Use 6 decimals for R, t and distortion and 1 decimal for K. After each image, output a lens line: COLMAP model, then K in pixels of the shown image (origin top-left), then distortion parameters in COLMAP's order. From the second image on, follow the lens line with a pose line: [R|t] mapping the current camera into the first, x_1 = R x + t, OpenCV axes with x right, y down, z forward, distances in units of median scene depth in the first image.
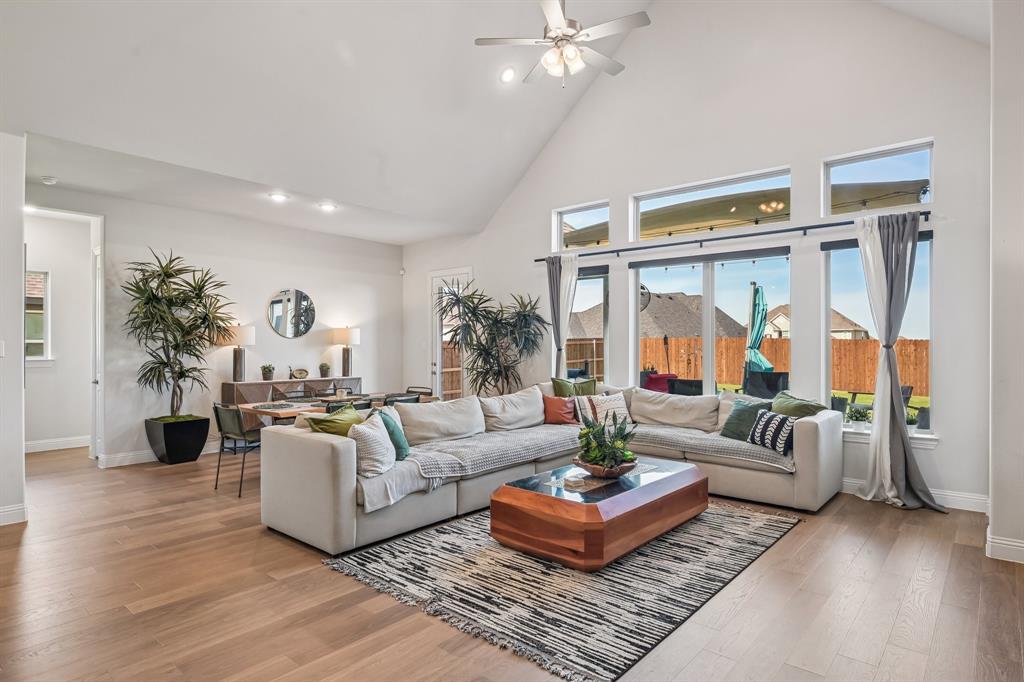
lens RADIAL K [[566.9, 0, 527.0], [0, 566.9, 346.1], [0, 0, 1]] dist [-0.002604, 0.001909]
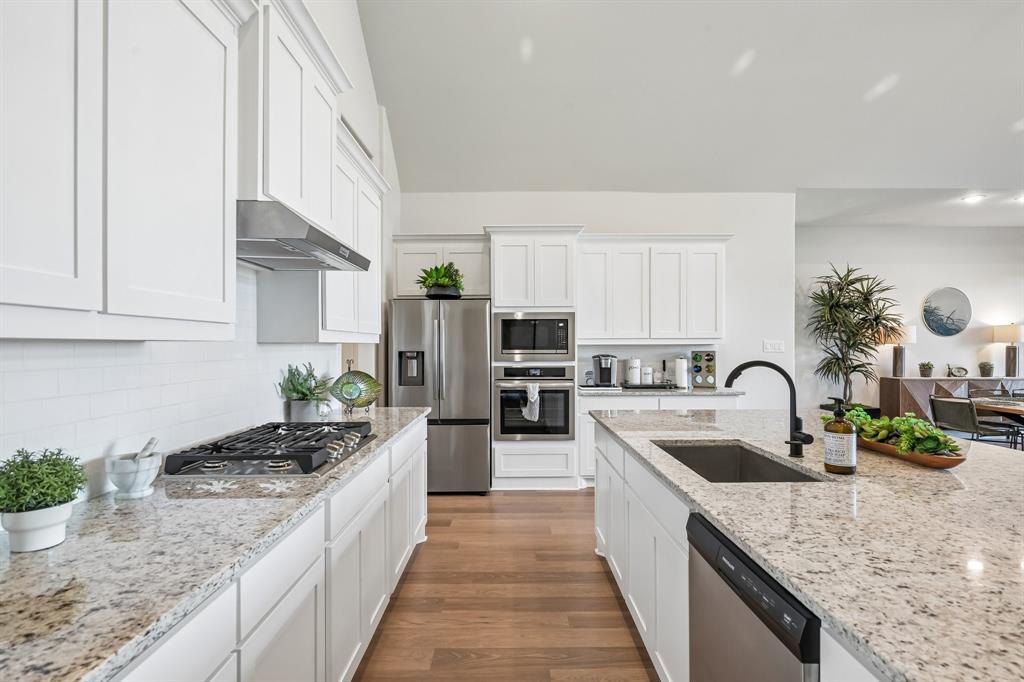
lens RADIAL K [[523.6, 0, 505.3], [0, 523.6, 344.9], [0, 0, 1]] dist [-0.003989, 0.003451]
pose [[0.637980, -0.000252, -0.770053, -0.247259], [0.000464, 1.000000, 0.000057, 0.000452], [0.770053, -0.000393, 0.637980, -0.244230]]
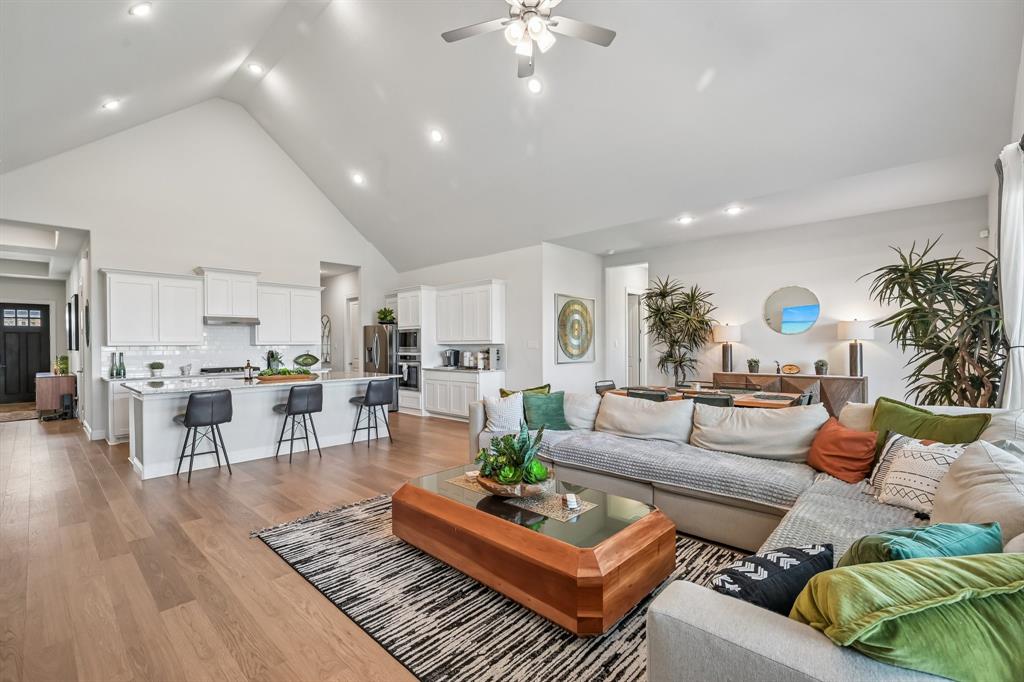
lens RADIAL K [[446.2, 0, 512.2], [0, 446.2, 349.4], [0, 0, 1]] dist [-0.001625, -0.000143]
pose [[-0.061215, 0.014165, -0.998024, 0.533101], [0.006897, 0.999881, 0.013768, -0.001640], [0.998101, -0.006041, -0.061306, 0.675843]]
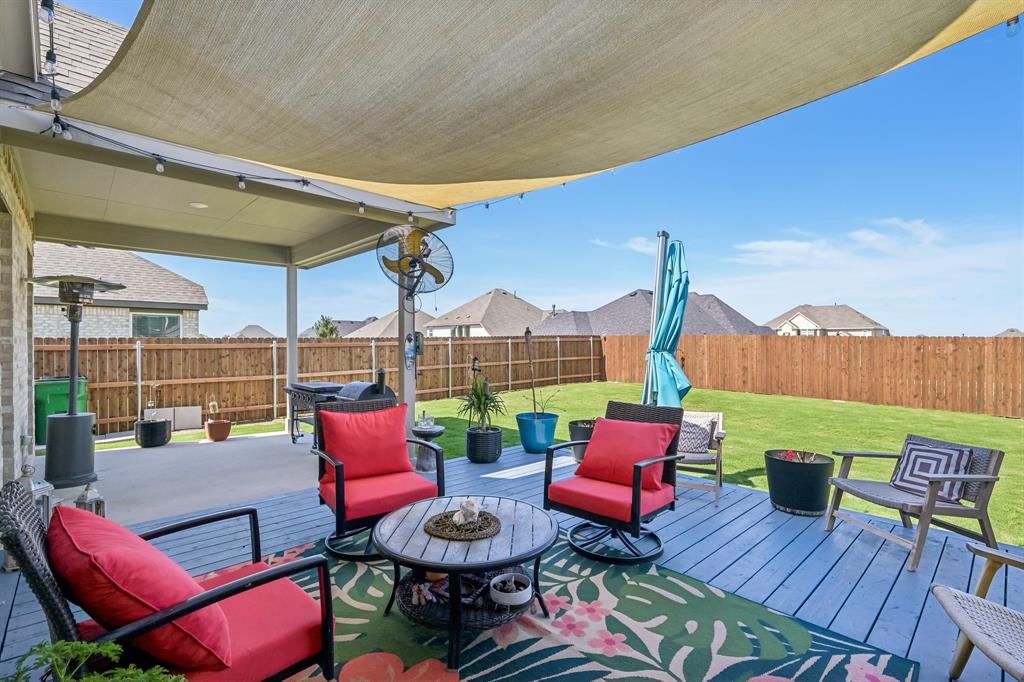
lens RADIAL K [[472.6, 0, 519.3], [0, 472.6, 341.3], [0, 0, 1]] dist [-0.003892, 0.001645]
pose [[0.992447, 0.001624, -0.122661, 0.543592], [-0.002085, 0.999991, -0.003626, -0.005209], [0.122655, 0.003854, 0.992442, 0.889264]]
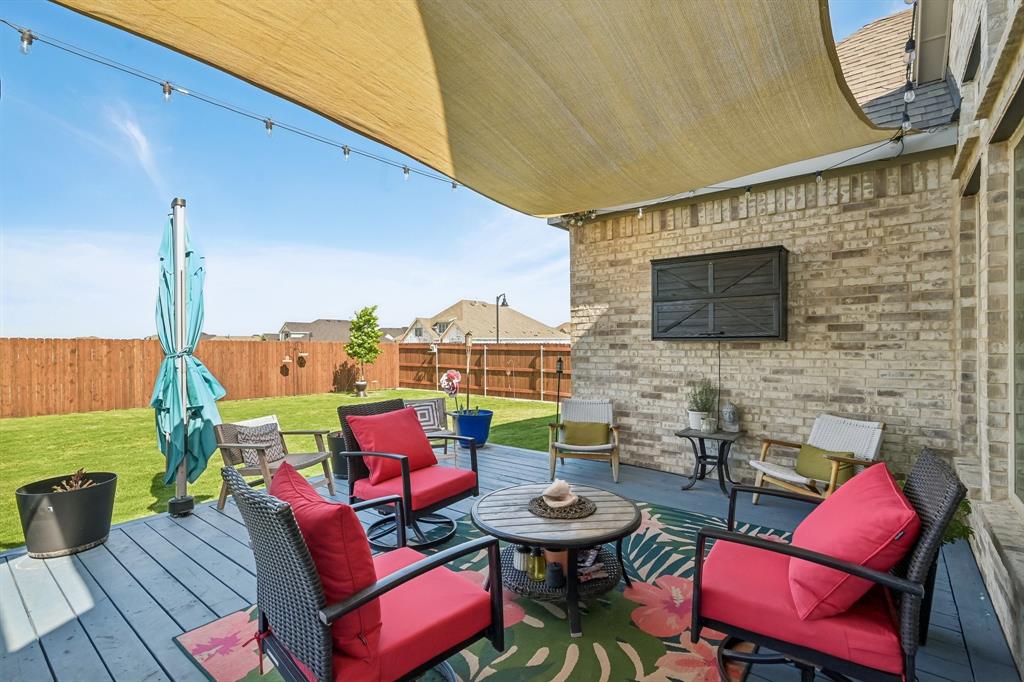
lens RADIAL K [[472.6, 0, 508.9], [0, 472.6, 345.4], [0, 0, 1]] dist [-0.003892, 0.001645]
pose [[-0.006768, -0.004254, 0.999968, 0.058754], [0.008582, 0.999954, 0.004312, -0.002704], [-0.999940, 0.008611, -0.006731, 1.293583]]
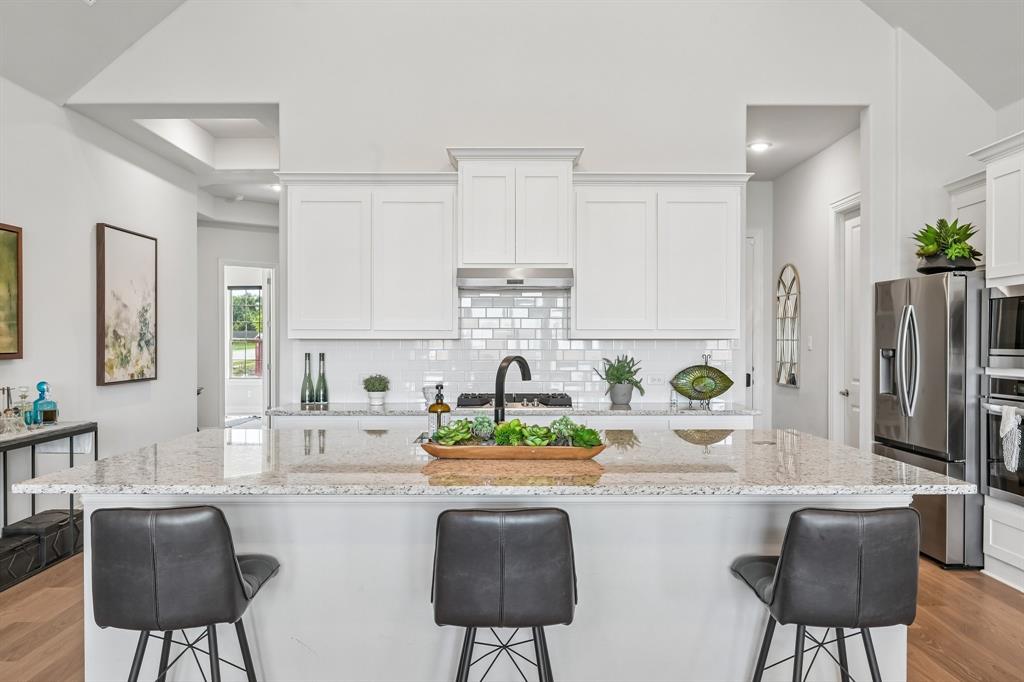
lens RADIAL K [[804.4, 0, 516.0], [0, 804.4, 350.1], [0, 0, 1]] dist [0.006798, -0.006834]
pose [[-0.763236, 0.007524, -0.646077, -0.046472], [-0.000297, 0.999928, 0.011996, 0.000260], [0.646120, 0.009347, -0.763178, 0.514337]]
